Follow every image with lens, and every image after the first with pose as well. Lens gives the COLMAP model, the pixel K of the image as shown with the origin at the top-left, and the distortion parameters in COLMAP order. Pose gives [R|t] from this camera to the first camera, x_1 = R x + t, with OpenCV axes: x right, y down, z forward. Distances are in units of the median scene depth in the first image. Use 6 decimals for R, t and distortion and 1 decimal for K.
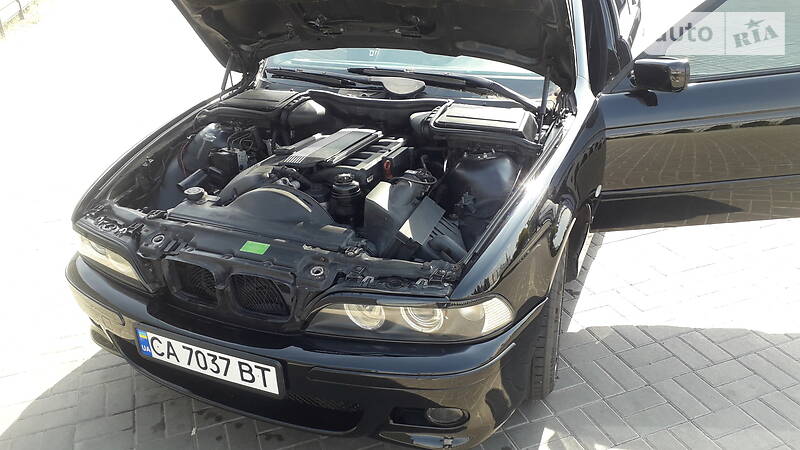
lens RADIAL K [[660.3, 0, 400.0], [0, 660.3, 225.0], [0, 0, 1]] dist [0.169970, -0.417251]
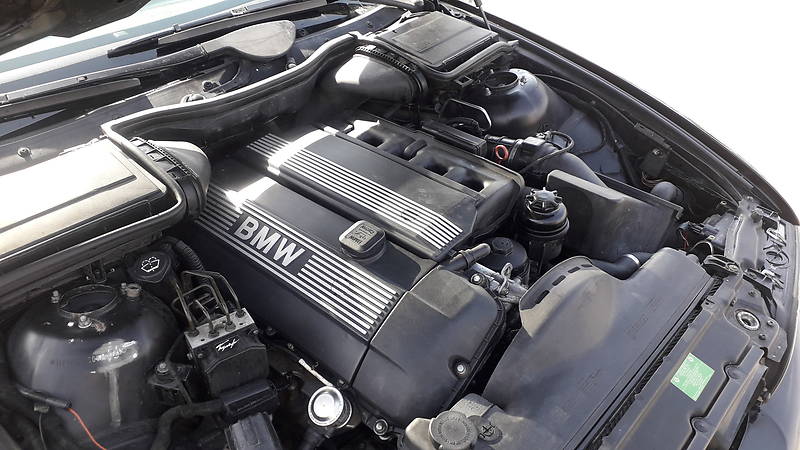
lens RADIAL K [[640.5, 0, 379.7], [0, 640.5, 210.8], [0, 0, 1]] dist [0.035633, -0.088162]
pose [[0.304091, -0.531669, 0.790479, -0.598567], [0.363421, 0.831765, 0.419632, -0.365450], [-0.880598, 0.159671, 0.446152, 0.922452]]
